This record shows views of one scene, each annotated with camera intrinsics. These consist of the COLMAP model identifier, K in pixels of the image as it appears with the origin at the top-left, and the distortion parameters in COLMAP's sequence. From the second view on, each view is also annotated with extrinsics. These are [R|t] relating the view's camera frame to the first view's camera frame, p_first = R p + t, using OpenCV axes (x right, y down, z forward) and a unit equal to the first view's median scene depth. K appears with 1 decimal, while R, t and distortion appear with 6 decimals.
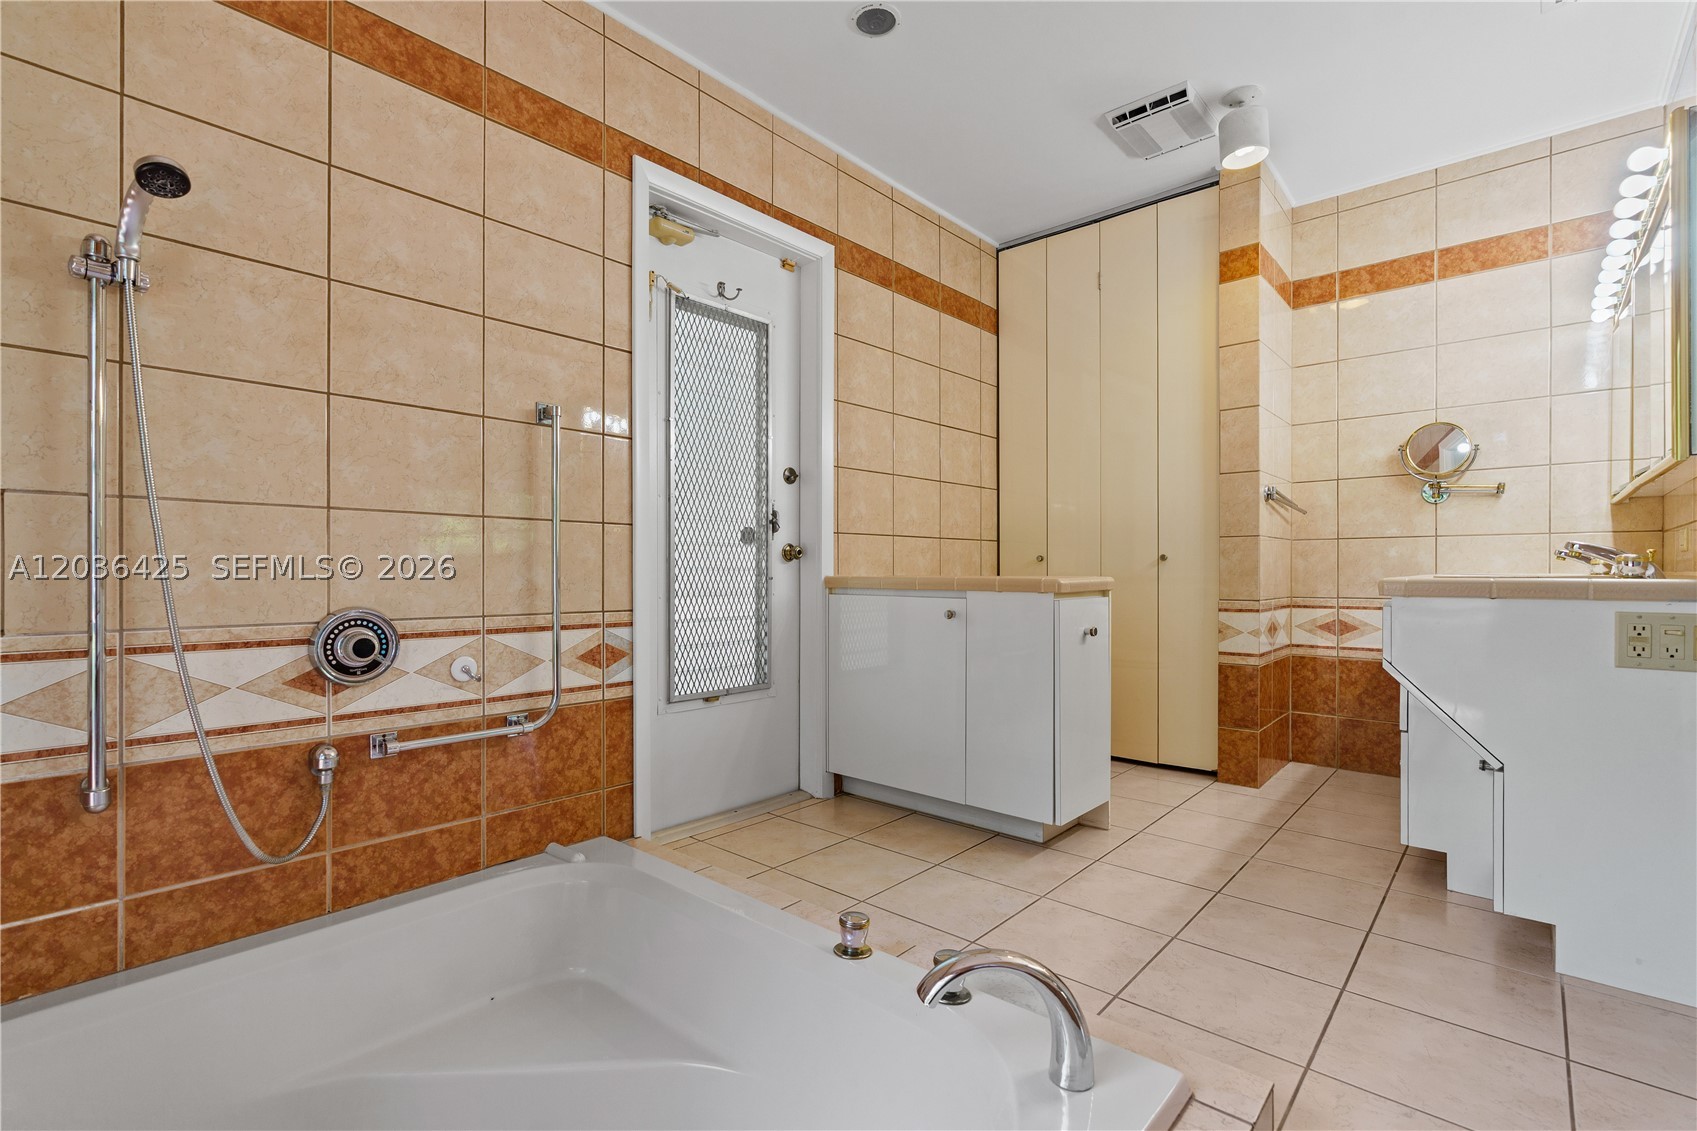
lens RADIAL K [[773.0, 0, 847.8], [0, 773.0, 577.4], [0, 0, 1]] dist [-0.000339, 0.000145]
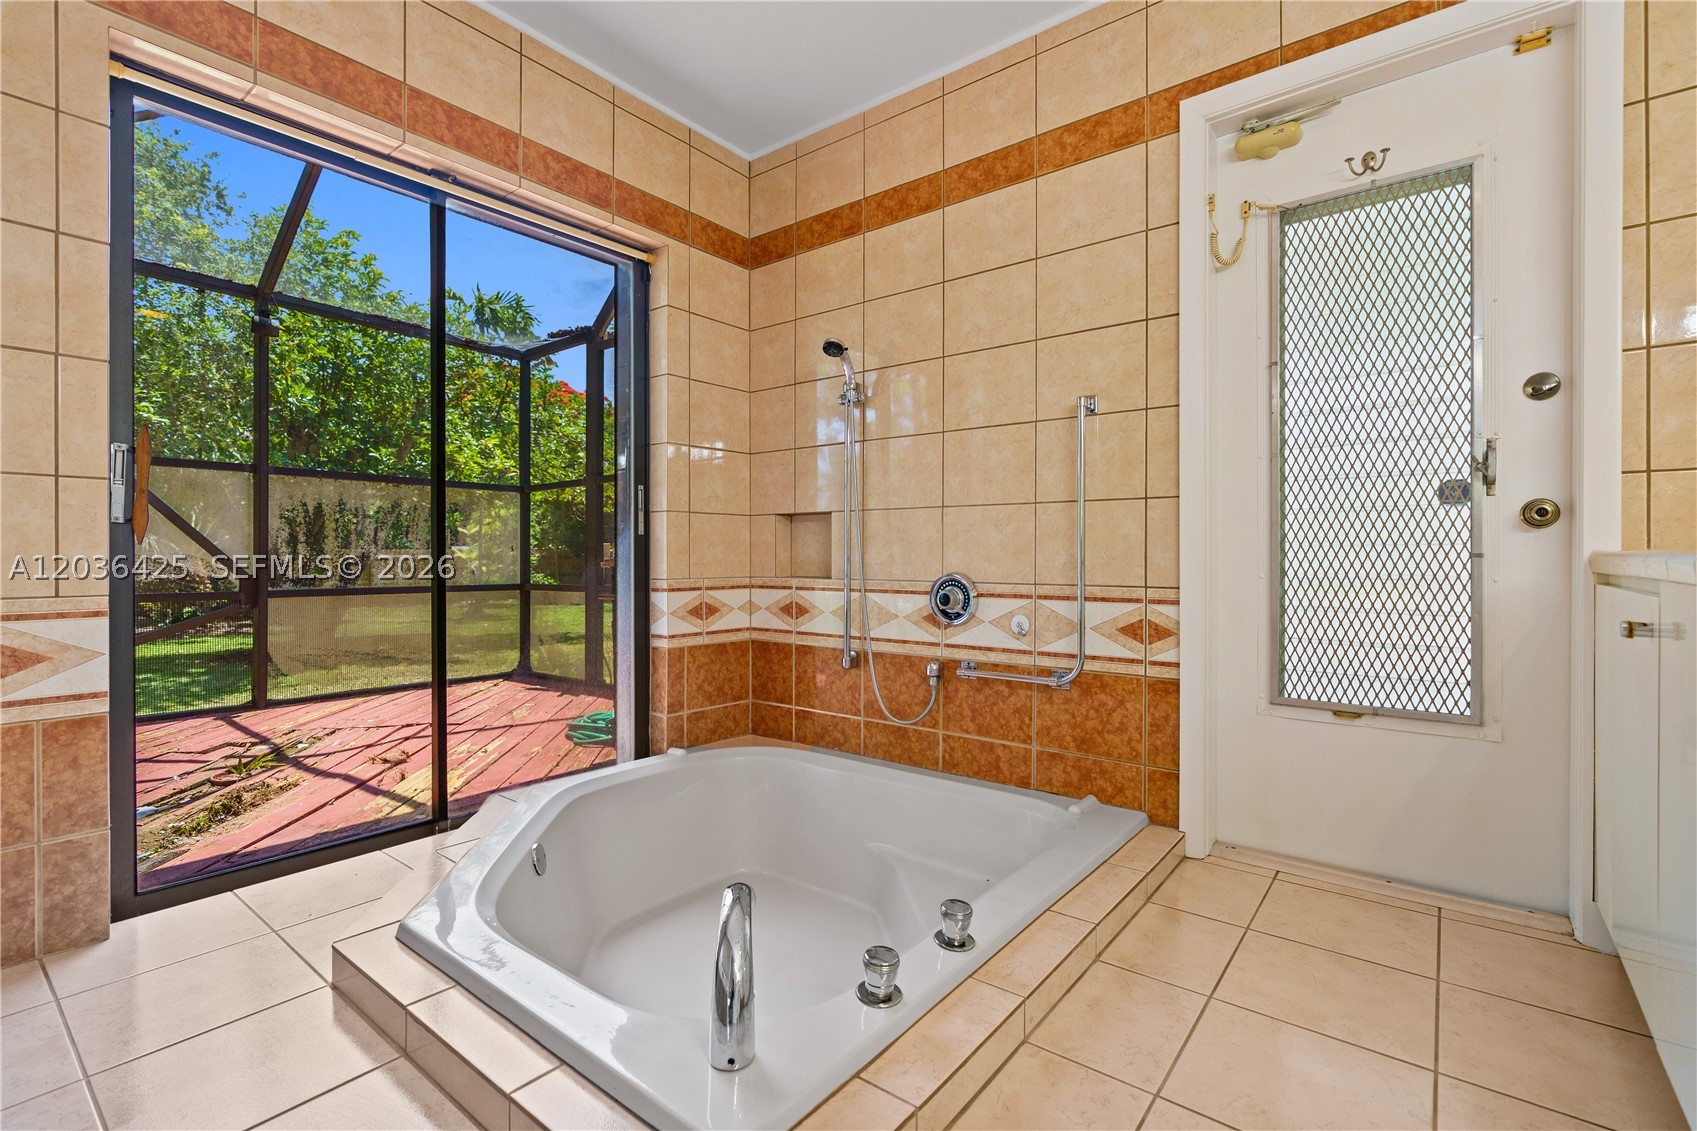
lens RADIAL K [[767.7, 0, 848.2], [0, 767.7, 558.2], [0, 0, 1]] dist [-0.001625, -0.000133]
pose [[0.064619, 0.004897, -0.997898, 0.689008], [-0.004895, 0.999977, 0.004590, 0.004633], [0.997898, 0.004588, 0.064641, 0.592776]]
